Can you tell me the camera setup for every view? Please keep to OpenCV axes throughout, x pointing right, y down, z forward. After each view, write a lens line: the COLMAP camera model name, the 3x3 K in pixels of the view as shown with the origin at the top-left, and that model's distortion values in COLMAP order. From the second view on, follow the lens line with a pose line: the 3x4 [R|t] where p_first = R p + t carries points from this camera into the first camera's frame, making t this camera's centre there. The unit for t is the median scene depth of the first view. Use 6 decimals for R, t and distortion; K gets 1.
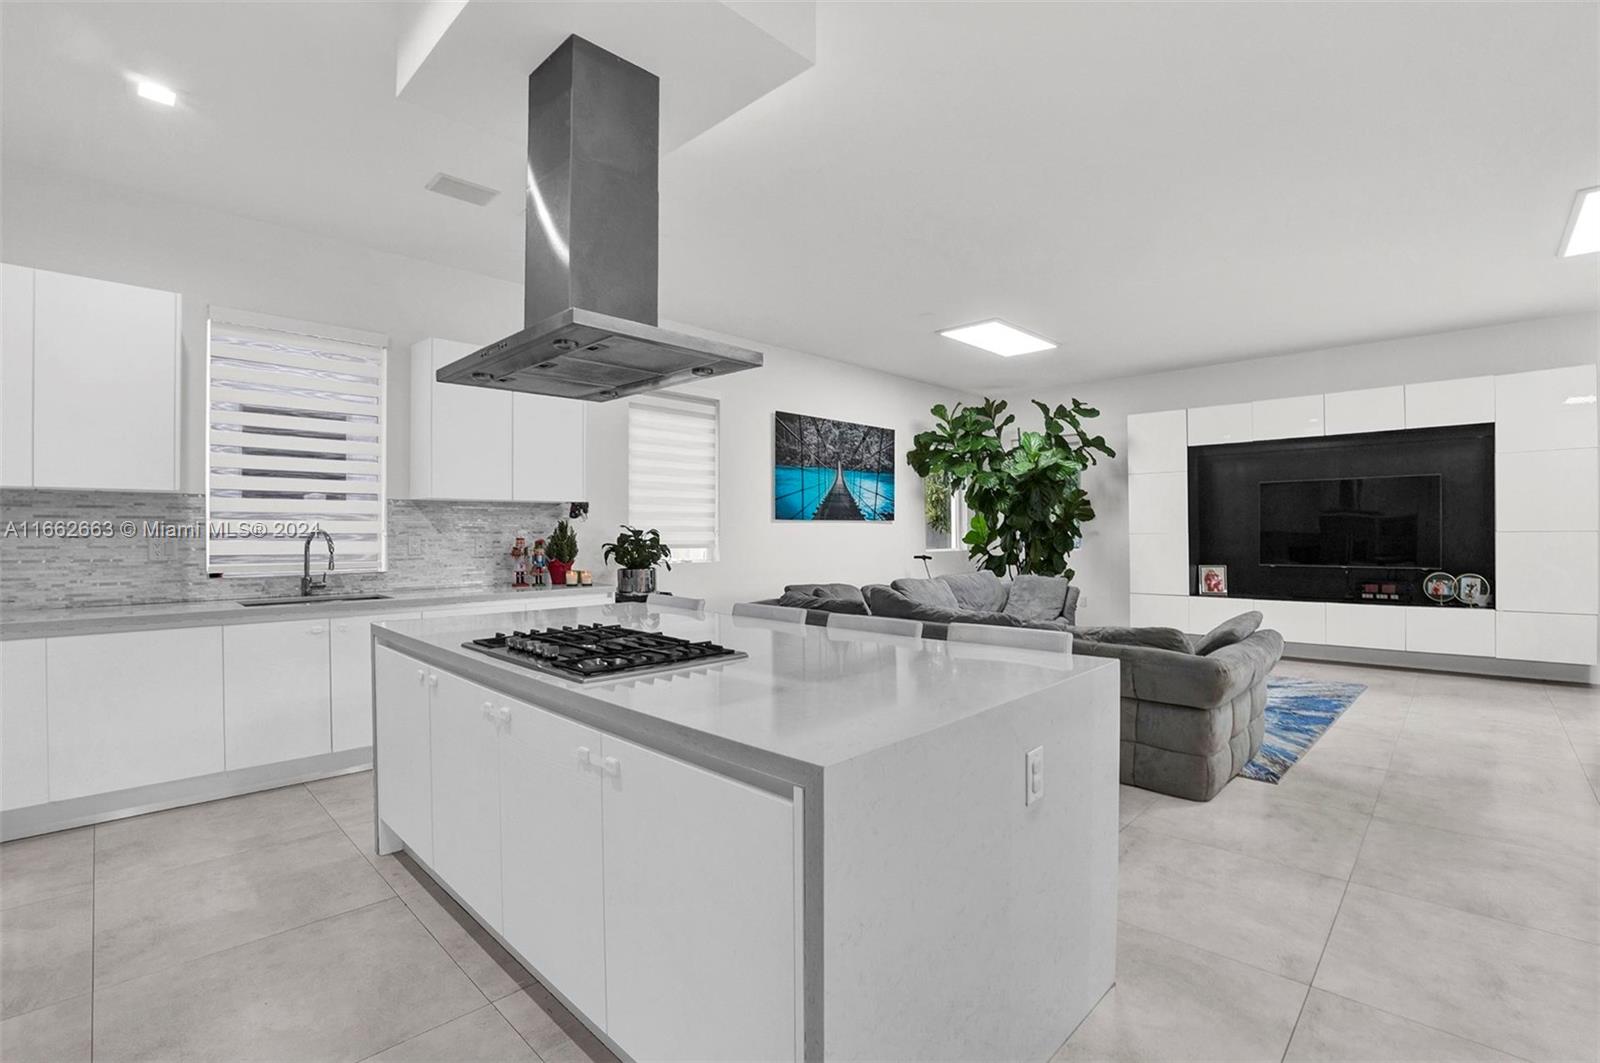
lens RADIAL K [[715.8, 0, 800.0], [0, 715.8, 531.5], [0, 0, 1]] dist [-0.045887, 0.000500]
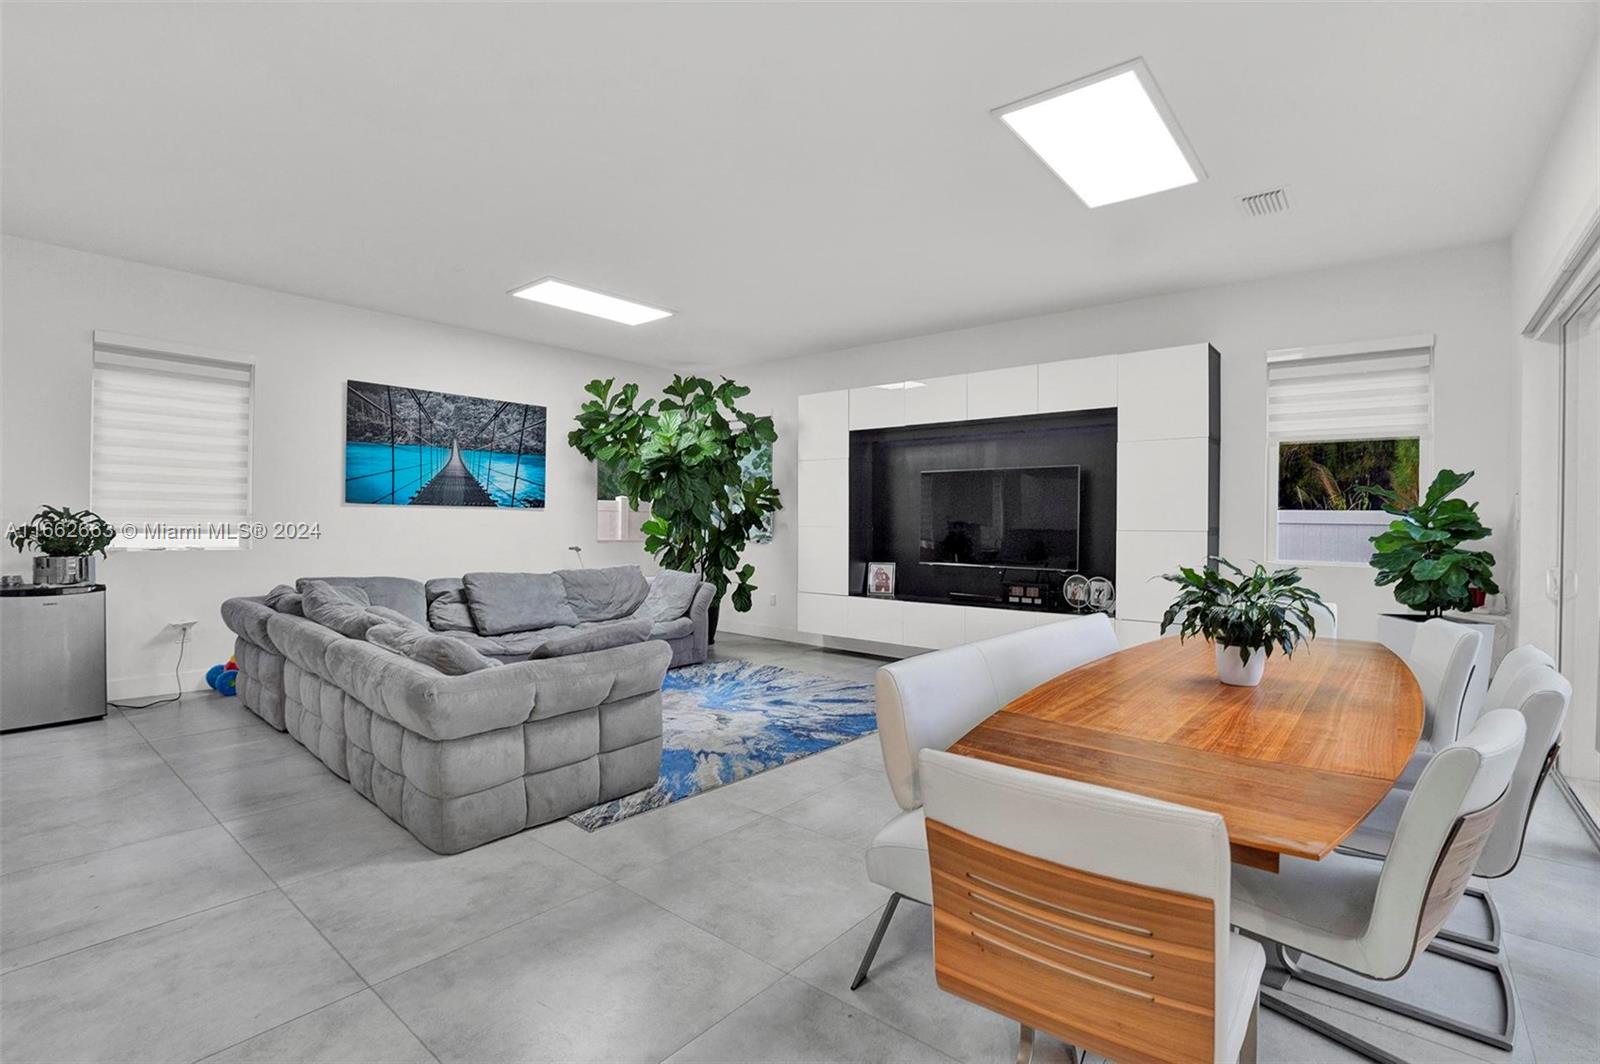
lens RADIAL K [[736.4, 0, 795.0], [0, 736.4, 519.2], [0, 0, 1]] dist [-0.026380, 0.000473]
pose [[0.997391, 0.017019, 0.070147, 0.460601], [-0.016724, 0.999849, -0.004792, -0.002314], [-0.070218, 0.003606, 0.997525, 0.068411]]
